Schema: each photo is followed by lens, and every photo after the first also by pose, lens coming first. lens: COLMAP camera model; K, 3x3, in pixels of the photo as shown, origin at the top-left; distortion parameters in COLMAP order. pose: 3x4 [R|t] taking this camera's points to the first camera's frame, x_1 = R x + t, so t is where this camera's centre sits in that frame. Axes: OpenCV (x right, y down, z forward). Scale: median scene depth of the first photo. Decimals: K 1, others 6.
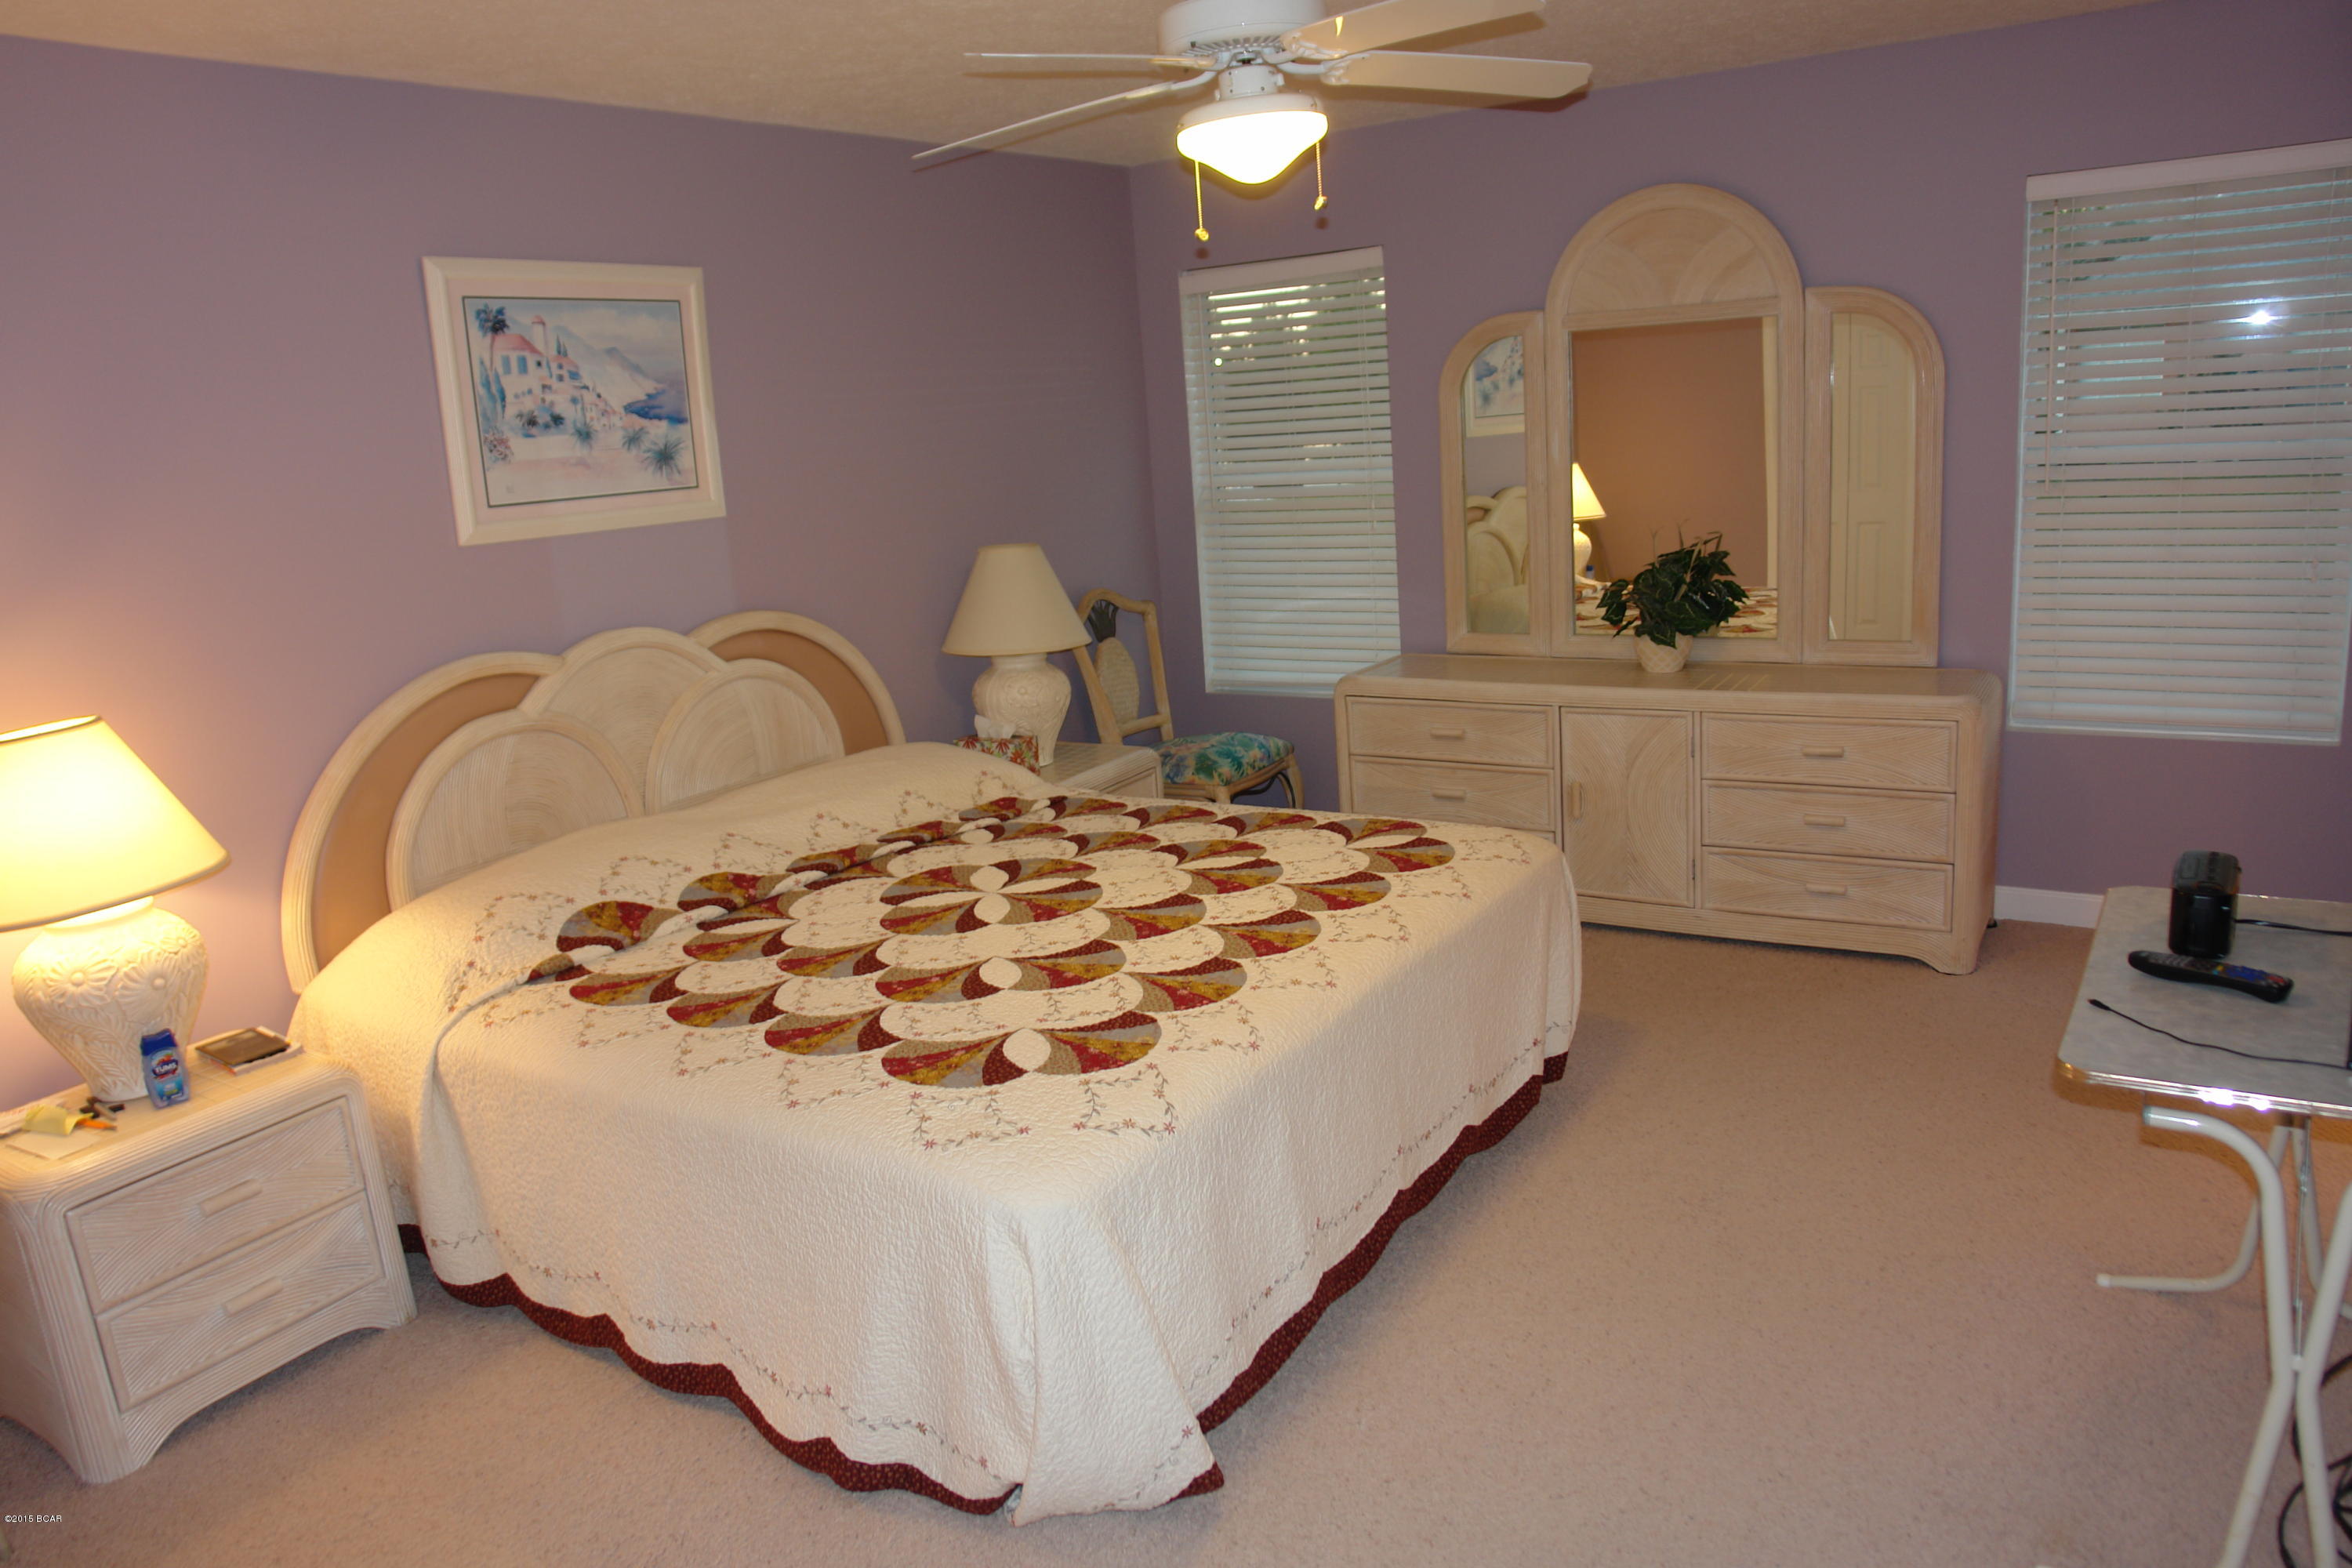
lens RADIAL K [[1641.2, 0, 1162.5], [0, 1641.2, 789.4], [0, 0, 1]] dist [-0.100912, 0.067134]
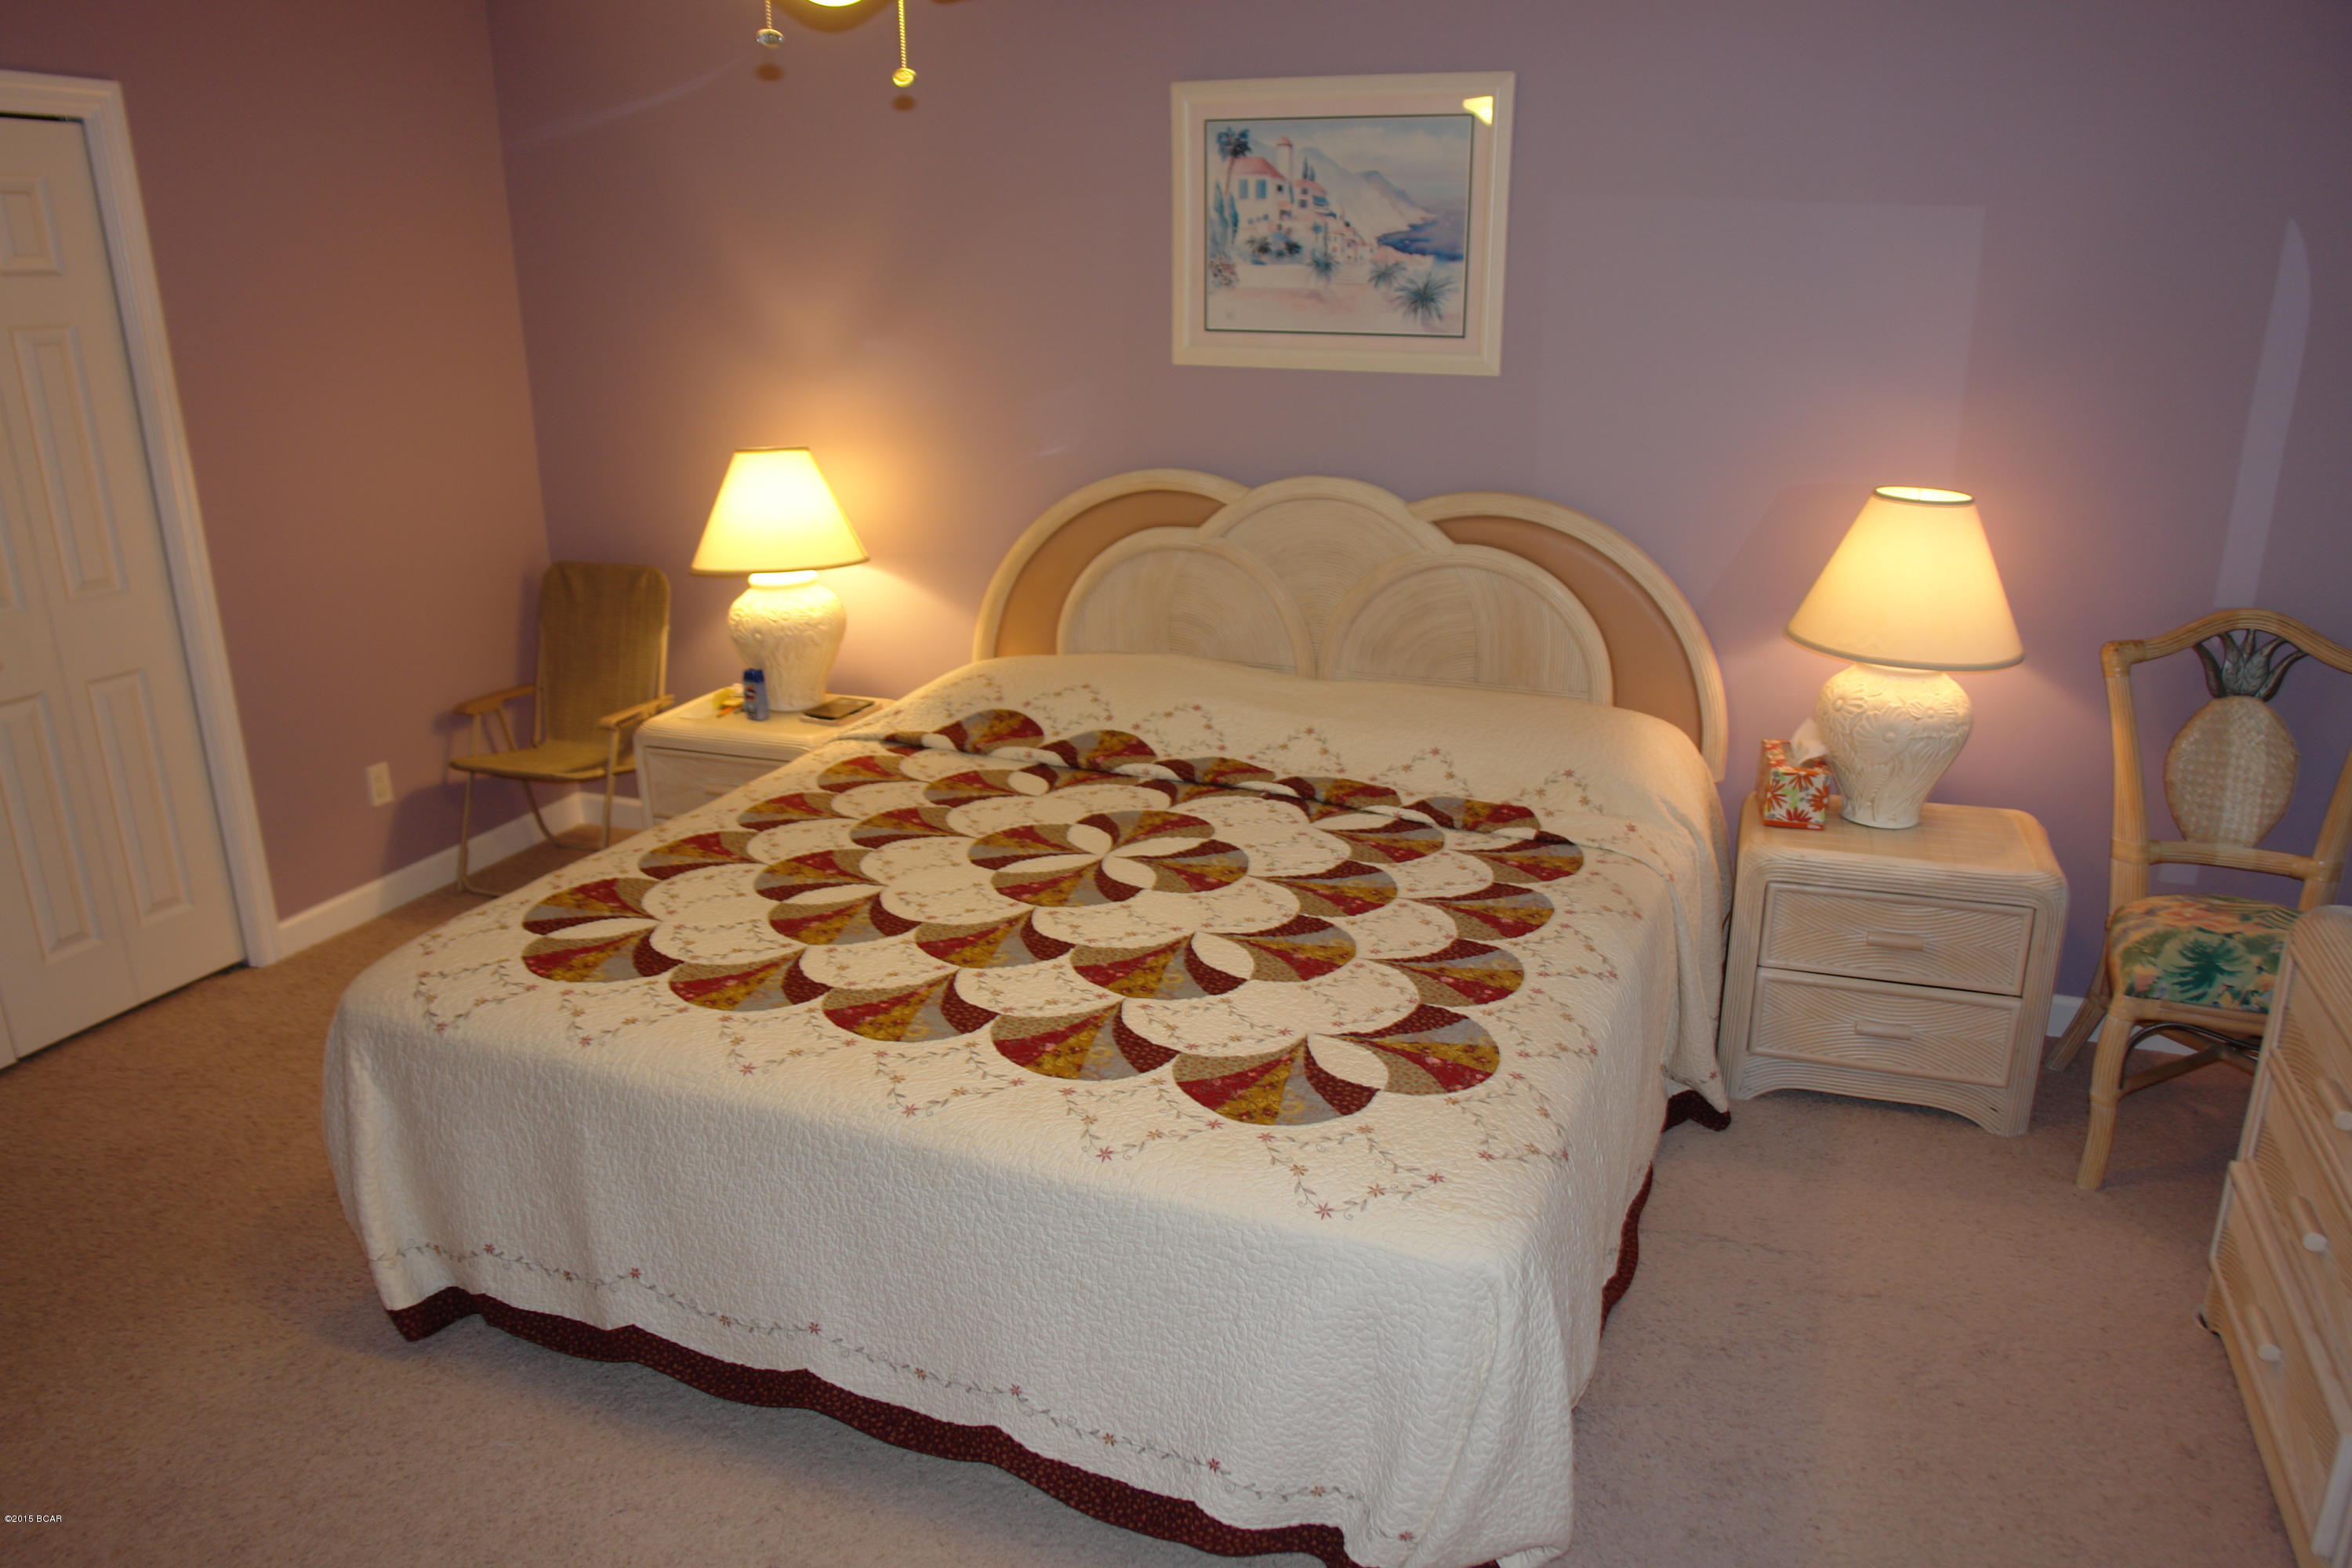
lens RADIAL K [[1641.2, 0, 1168.4], [0, 1641.2, 778.2], [0, 0, 1]] dist [-0.100912, 0.067134]
pose [[0.189256, 0.364249, -0.911869, 0.615521], [-0.227188, 0.919697, 0.320224, -0.235490], [0.955284, 0.146562, 0.256811, 0.739797]]
